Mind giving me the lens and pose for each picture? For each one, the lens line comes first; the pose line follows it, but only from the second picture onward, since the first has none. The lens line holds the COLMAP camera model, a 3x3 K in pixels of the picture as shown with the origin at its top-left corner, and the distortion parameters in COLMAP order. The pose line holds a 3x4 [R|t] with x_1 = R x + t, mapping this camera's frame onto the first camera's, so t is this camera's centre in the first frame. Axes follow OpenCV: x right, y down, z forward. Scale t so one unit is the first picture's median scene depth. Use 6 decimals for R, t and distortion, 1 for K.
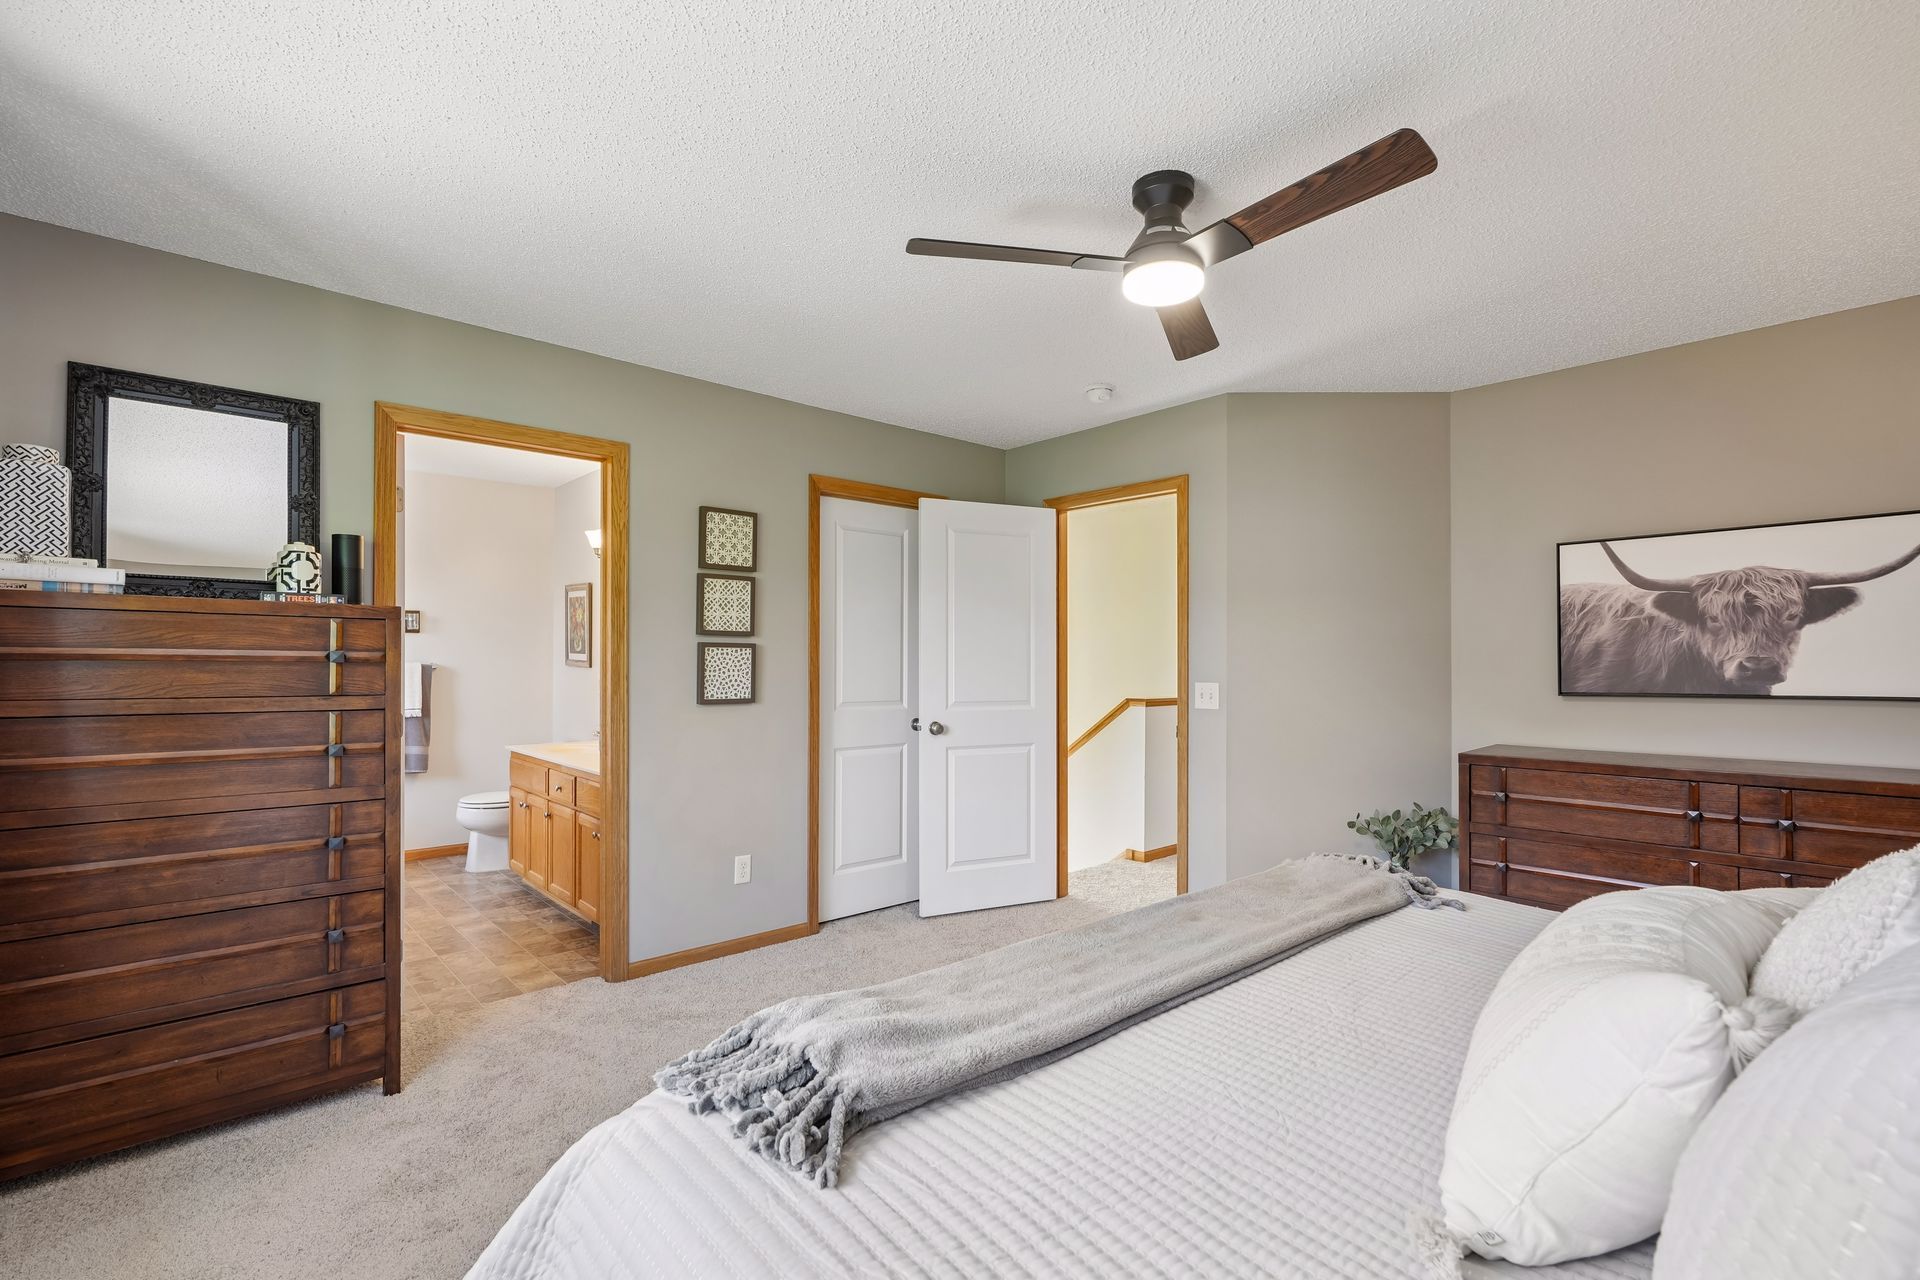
lens RADIAL K [[871.9, 0, 963.8], [0, 871.9, 661.4], [0, 0, 1]] dist [-0.000174, 0.000045]
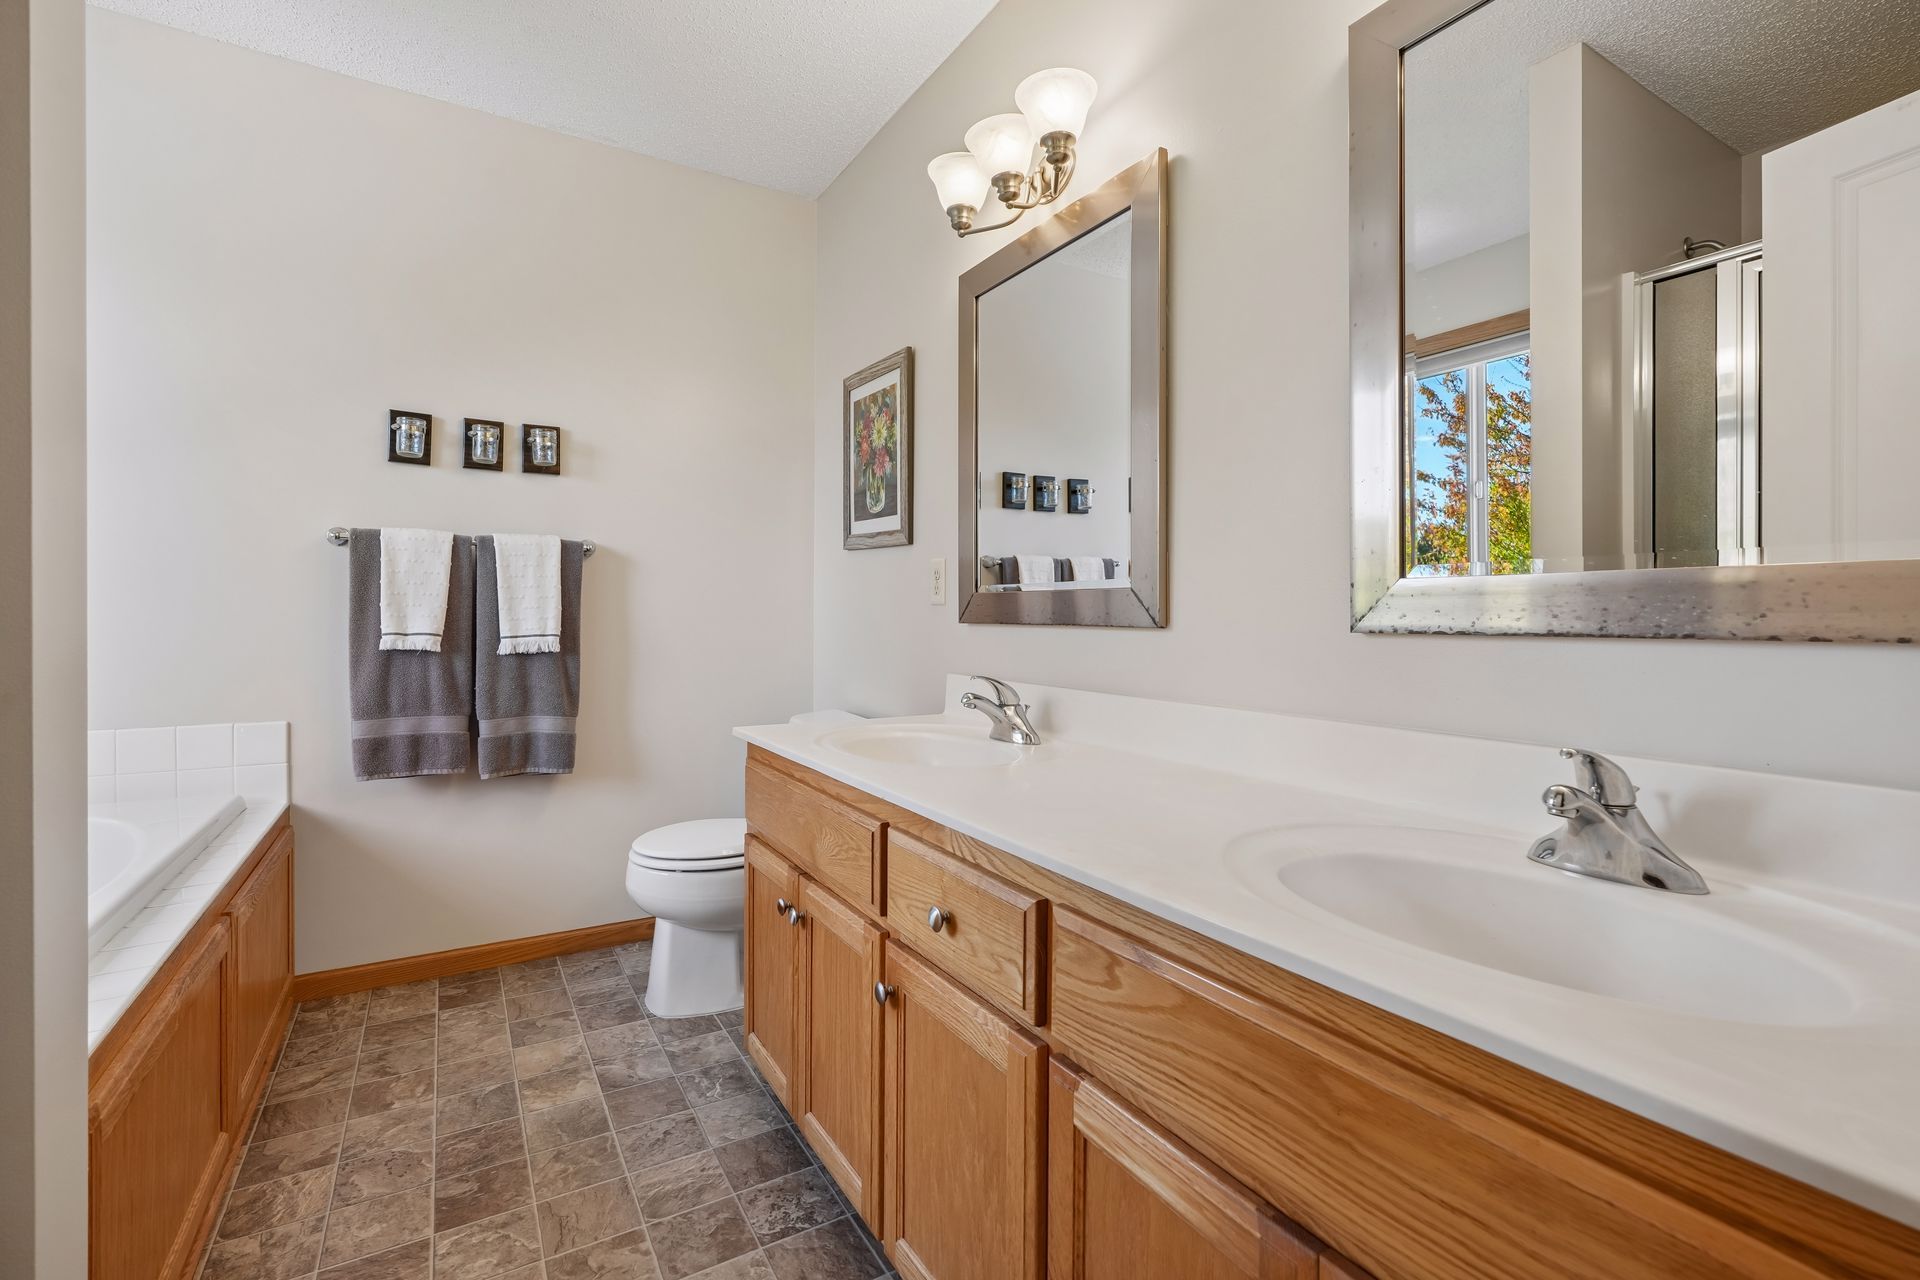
lens RADIAL K [[864.0, 0, 964.7], [0, 864.0, 620.6], [0, 0, 1]] dist [-0.011564, 0.000624]
pose [[0.981012, 0.006790, -0.193827, -0.321217], [-0.004715, 0.999927, 0.011161, 0.040170], [0.193889, -0.010035, 0.980972, 0.589485]]
